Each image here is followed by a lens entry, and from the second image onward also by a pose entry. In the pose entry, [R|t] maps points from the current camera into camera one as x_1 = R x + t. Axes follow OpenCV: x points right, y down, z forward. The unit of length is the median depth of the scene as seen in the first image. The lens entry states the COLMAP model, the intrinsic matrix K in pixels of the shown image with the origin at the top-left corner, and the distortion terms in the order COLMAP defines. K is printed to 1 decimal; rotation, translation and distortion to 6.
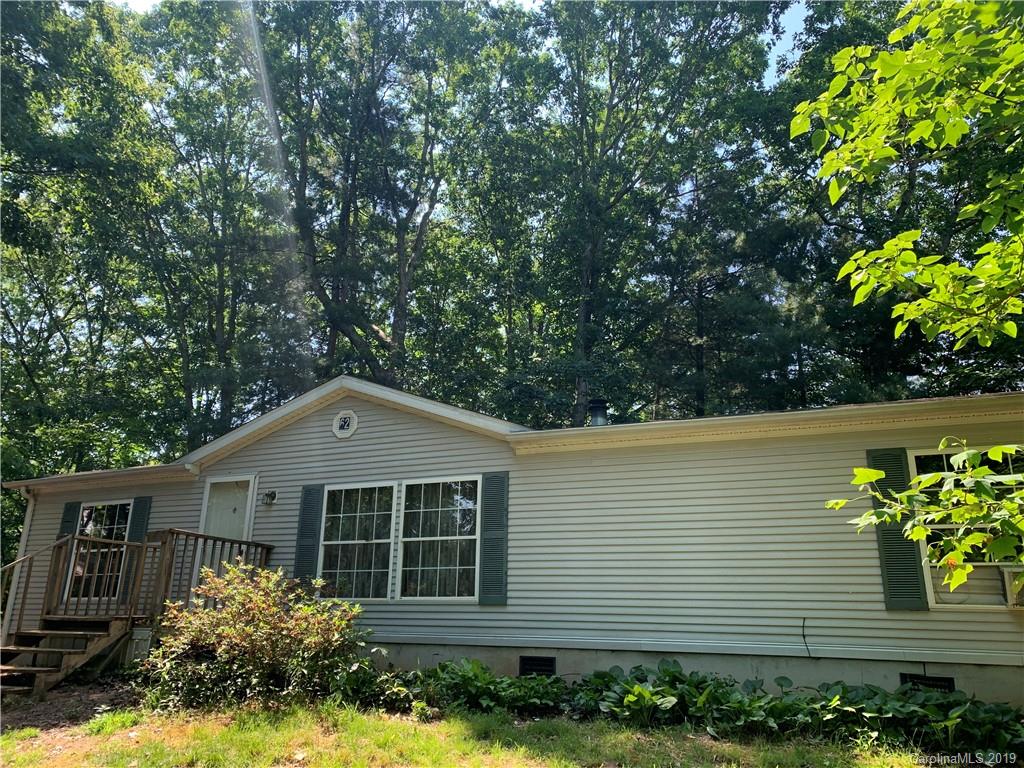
lens RADIAL K [[790.9, 0, 514.2], [0, 790.9, 386.4], [0, 0, 1]] dist [0.023390, 0.001422]
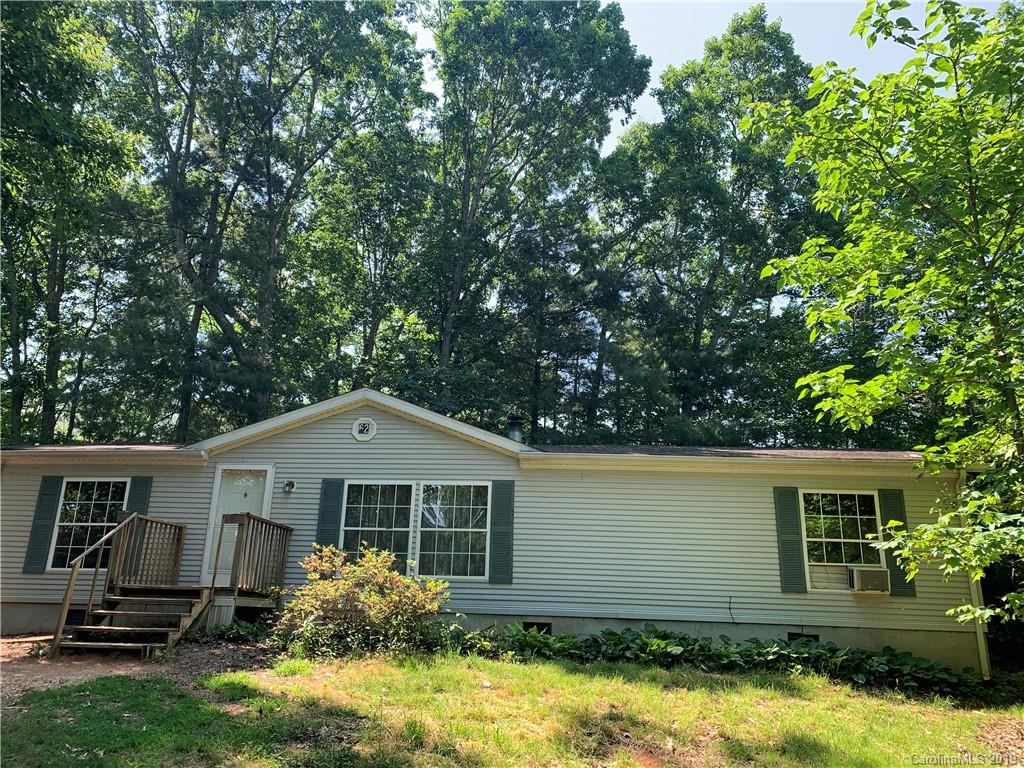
lens RADIAL K [[792.1, 0, 513.4], [0, 792.1, 378.7], [0, 0, 1]] dist [0.059461, -0.073340]
pose [[0.939756, 0.105031, 0.325312, -0.448010], [-0.109499, 0.993976, -0.004597, -0.052805], [-0.323835, -0.031301, 0.945595, -0.224208]]
